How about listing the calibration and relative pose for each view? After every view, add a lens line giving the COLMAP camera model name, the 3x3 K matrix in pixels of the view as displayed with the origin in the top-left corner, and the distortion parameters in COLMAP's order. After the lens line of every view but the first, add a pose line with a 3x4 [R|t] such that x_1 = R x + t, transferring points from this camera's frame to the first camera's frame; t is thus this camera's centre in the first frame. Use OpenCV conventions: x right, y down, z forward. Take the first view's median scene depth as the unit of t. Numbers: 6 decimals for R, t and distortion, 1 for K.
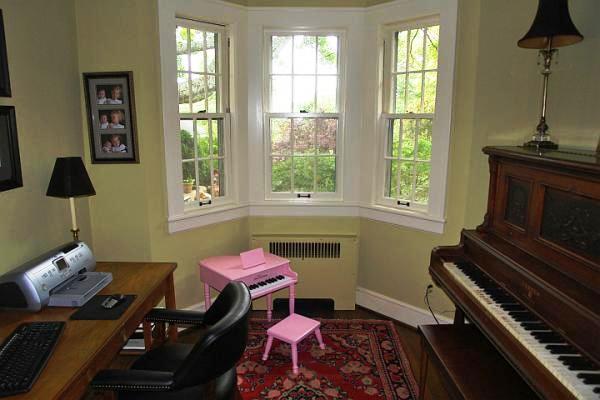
lens RADIAL K [[406.2, 0, 298.6], [0, 406.2, 202.7], [0, 0, 1]] dist [-0.110571, 0.045481]
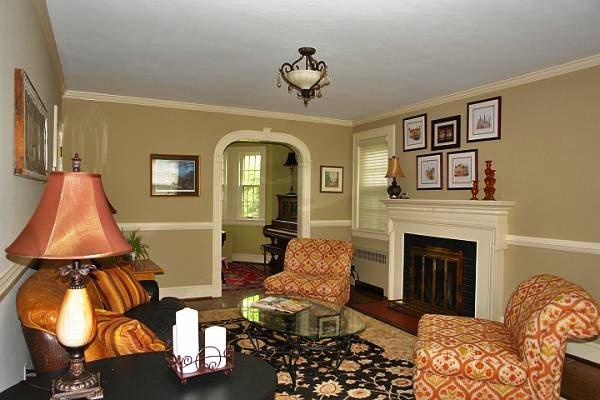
lens RADIAL K [[406.2, 0, 298.6], [0, 406.2, 202.7], [0, 0, 1]] dist [-0.110571, 0.045481]
pose [[0.891143, -0.001192, 0.453722, -0.841012], [0.083832, 0.983212, -0.162069, 0.448013], [-0.445912, 0.182463, 0.876282, -1.891820]]
